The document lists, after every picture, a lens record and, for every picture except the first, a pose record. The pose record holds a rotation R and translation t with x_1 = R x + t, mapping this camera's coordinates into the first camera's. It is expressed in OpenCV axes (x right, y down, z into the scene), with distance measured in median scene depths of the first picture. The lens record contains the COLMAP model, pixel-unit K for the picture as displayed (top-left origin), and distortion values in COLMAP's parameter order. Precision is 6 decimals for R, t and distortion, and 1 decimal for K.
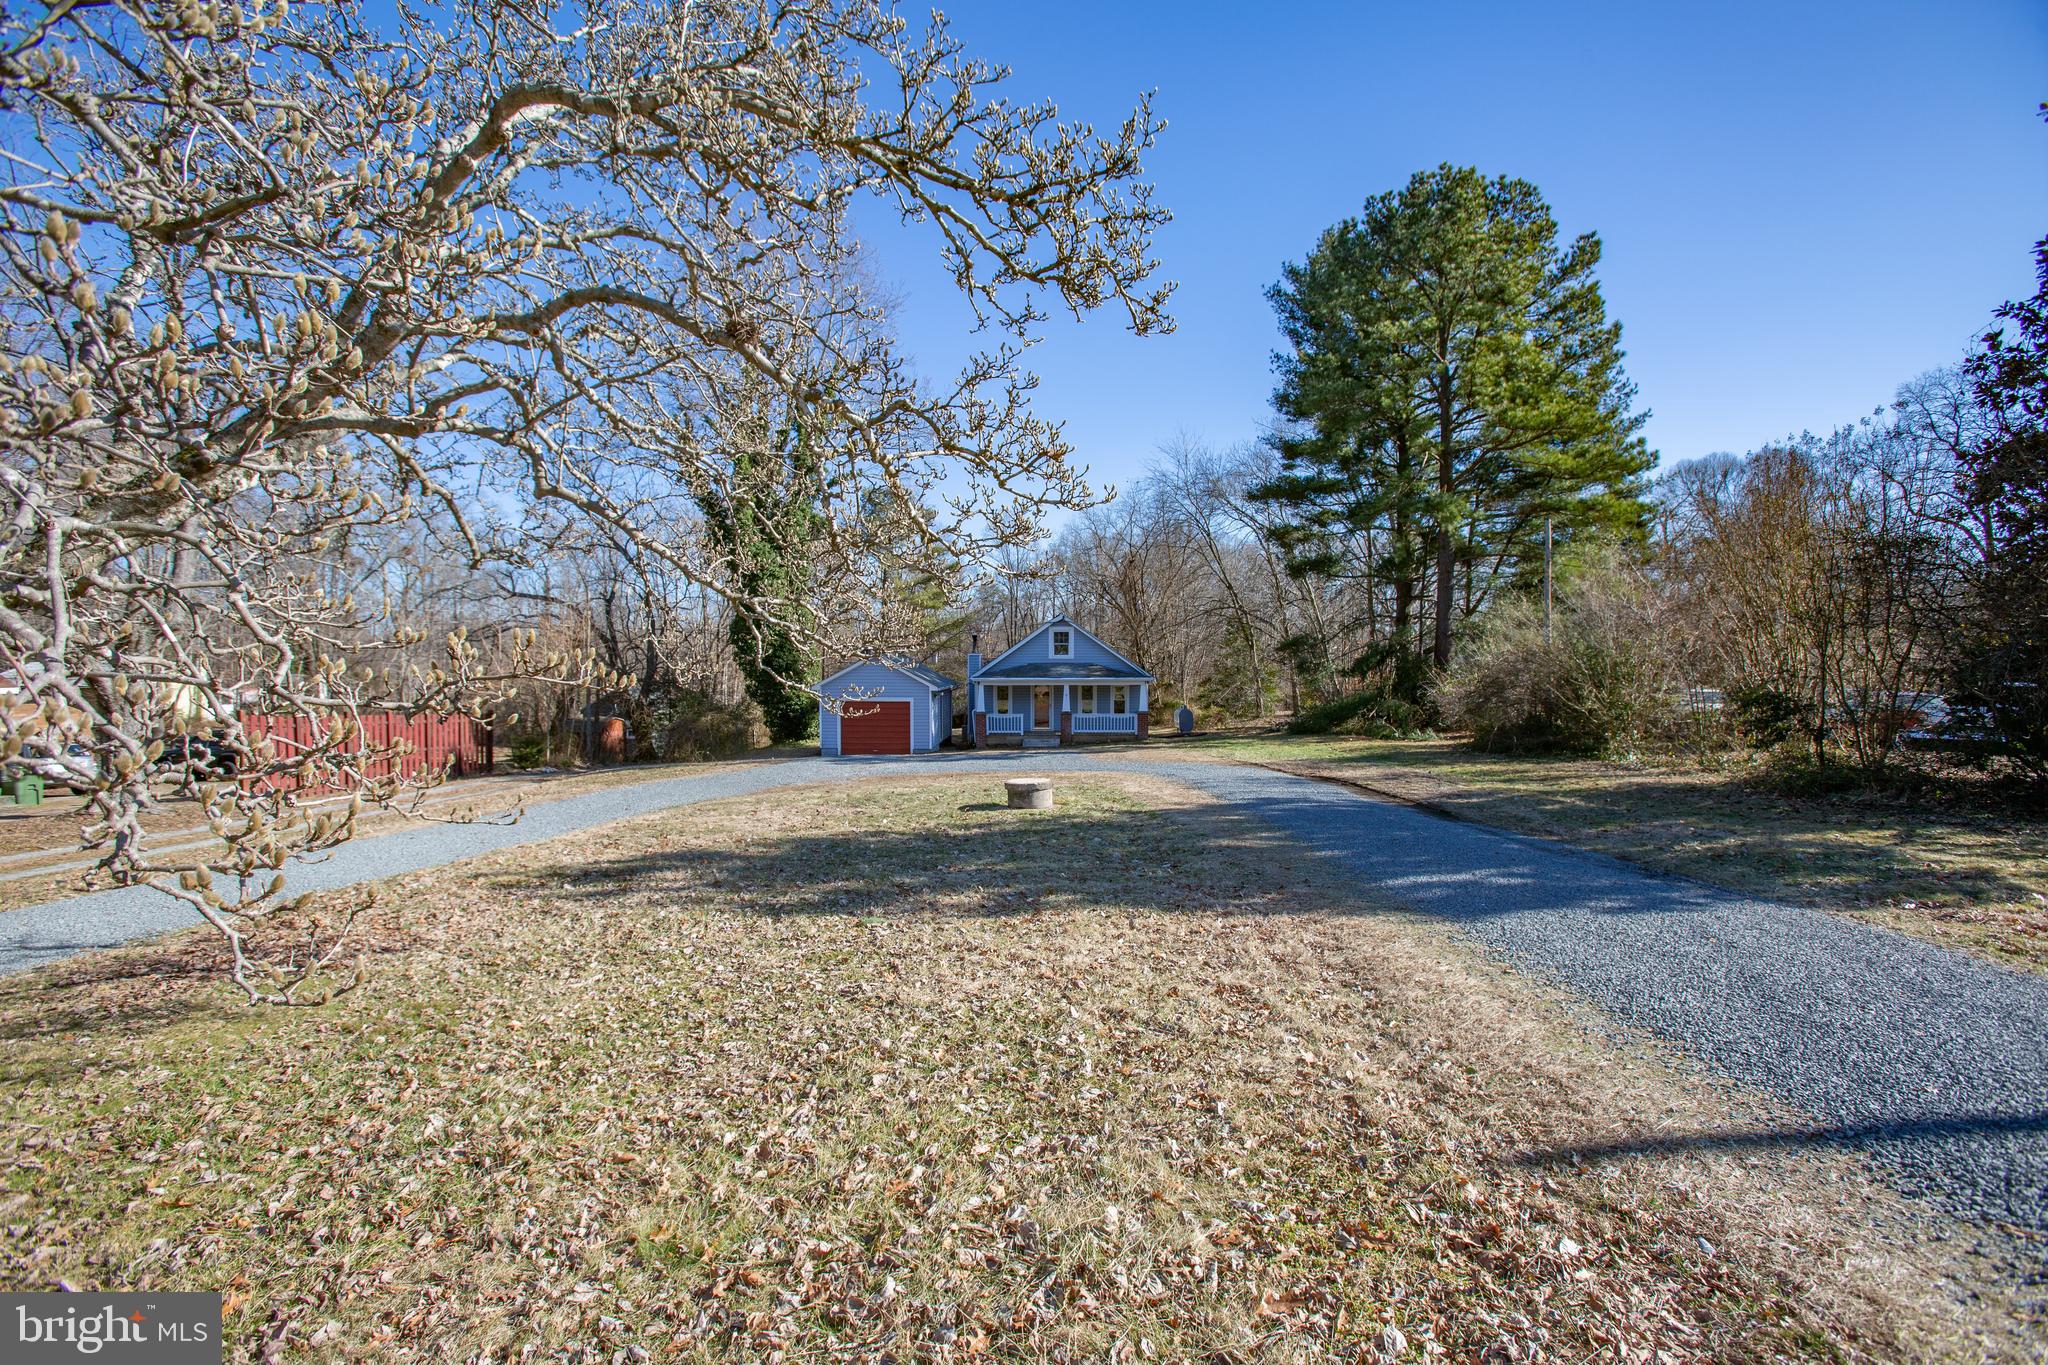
lens RADIAL K [[934.1, 0, 1021.8], [0, 934.1, 675.1], [0, 0, 1]] dist [0.000023, 0.000061]
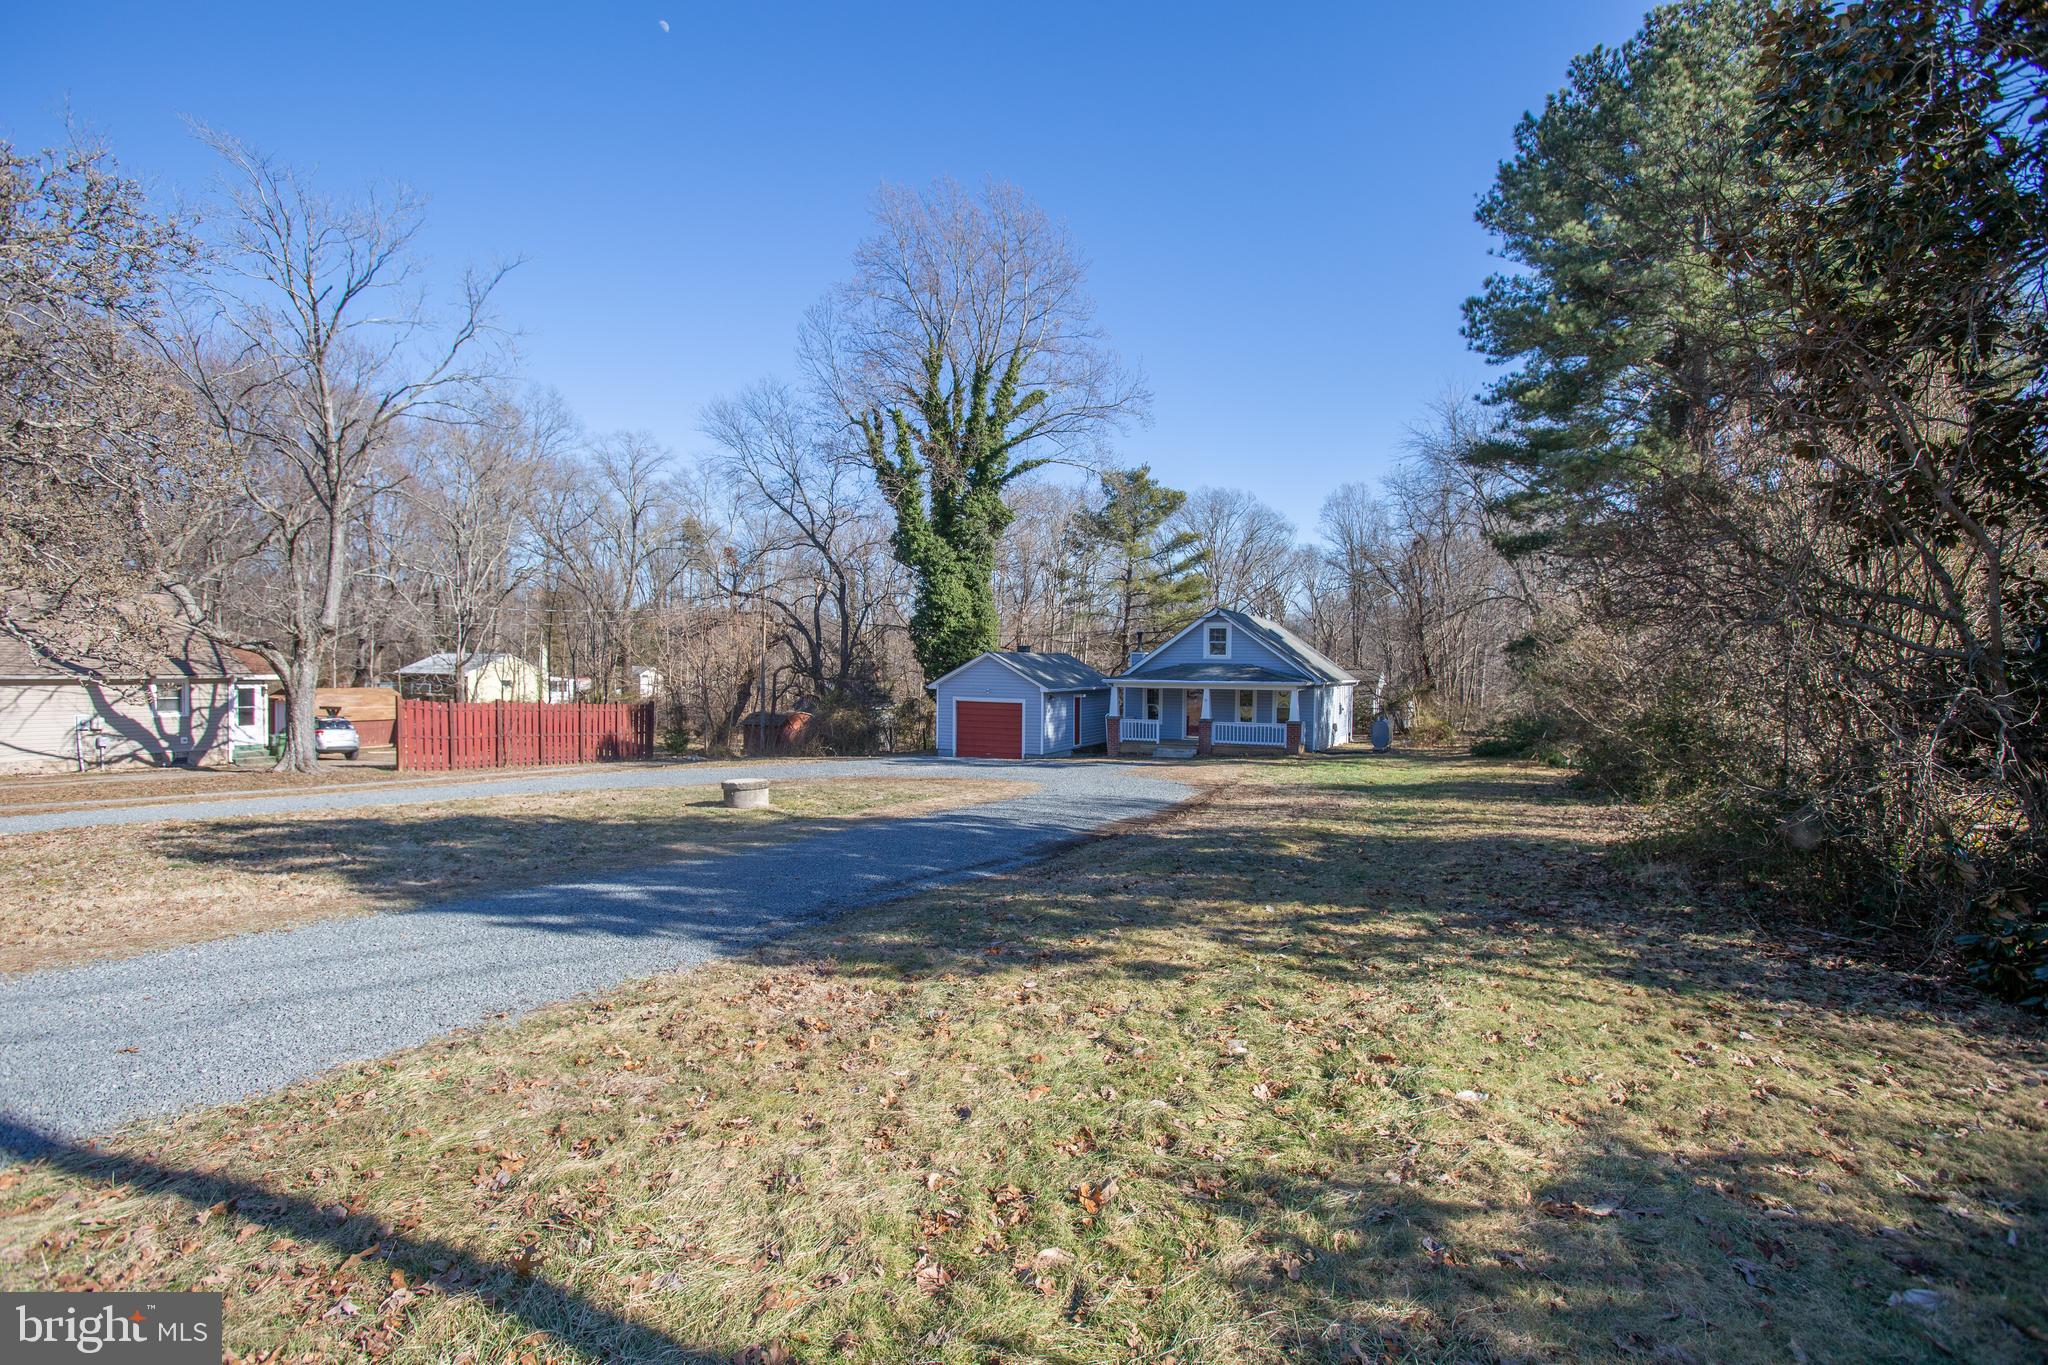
lens RADIAL K [[1057.9, 0, 1026.5], [0, 1057.9, 690.8], [0, 0, 1]] dist [-0.004210, -0.000018]
pose [[0.924237, 0.019526, -0.381320, 0.269505], [-0.013355, 0.999734, 0.018824, -0.004005], [0.381586, -0.012305, 0.924251, 0.017976]]
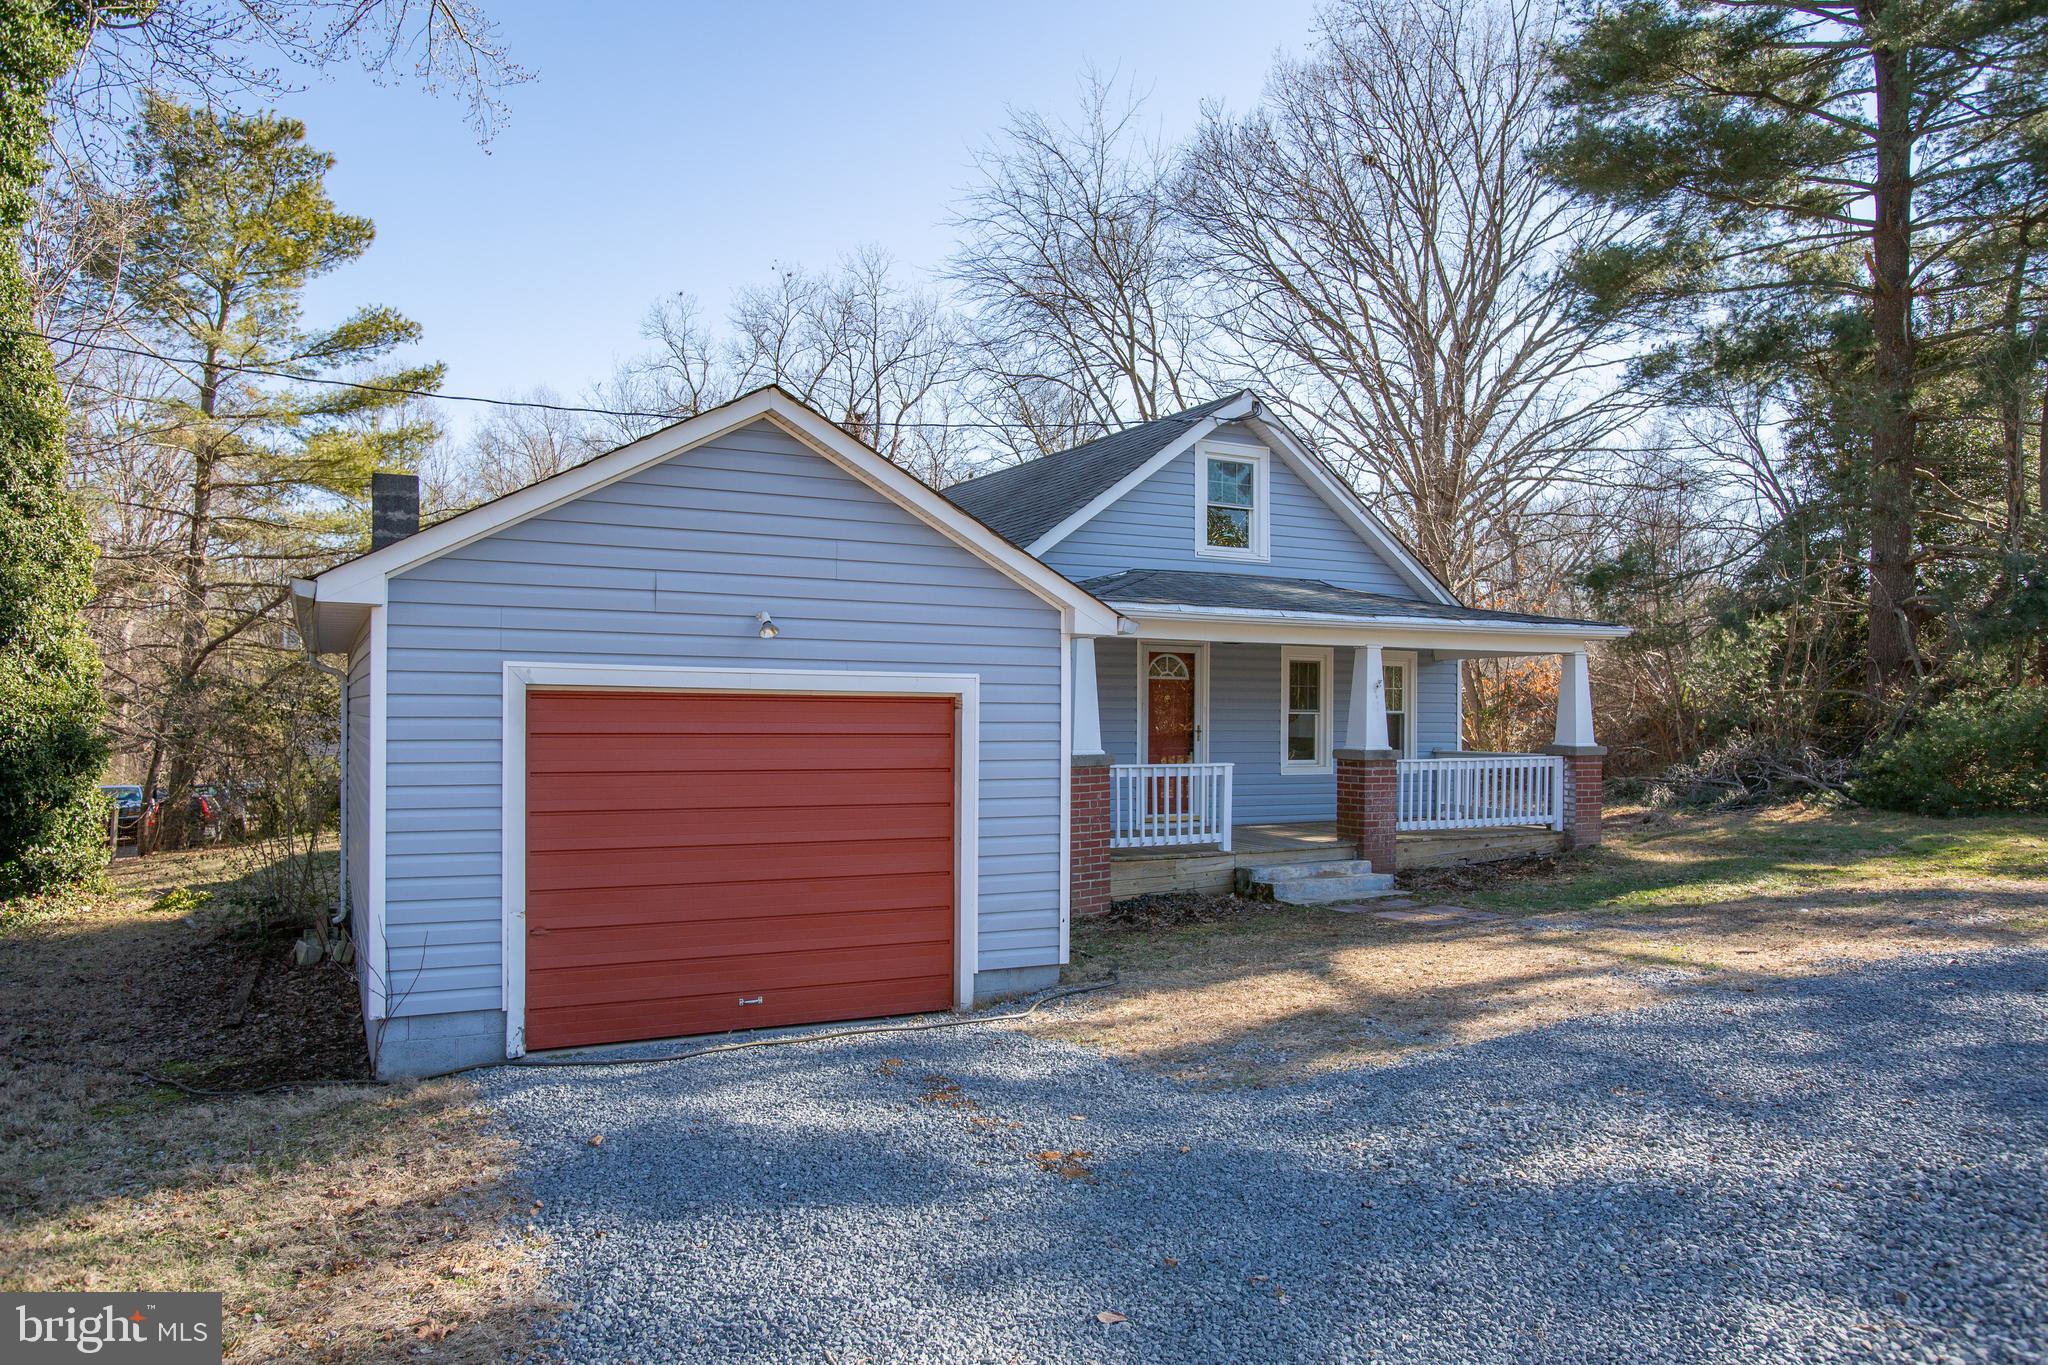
lens RADIAL K [[1363.7, 0, 1015.2], [0, 1363.7, 686.0], [0, 0, 1]] dist [-0.010194, 0.000587]
pose [[0.872101, 0.012249, 0.489173, -0.216902], [-0.002298, 0.999778, -0.020939, 0.029412], [-0.489321, 0.017137, 0.871935, 0.723872]]
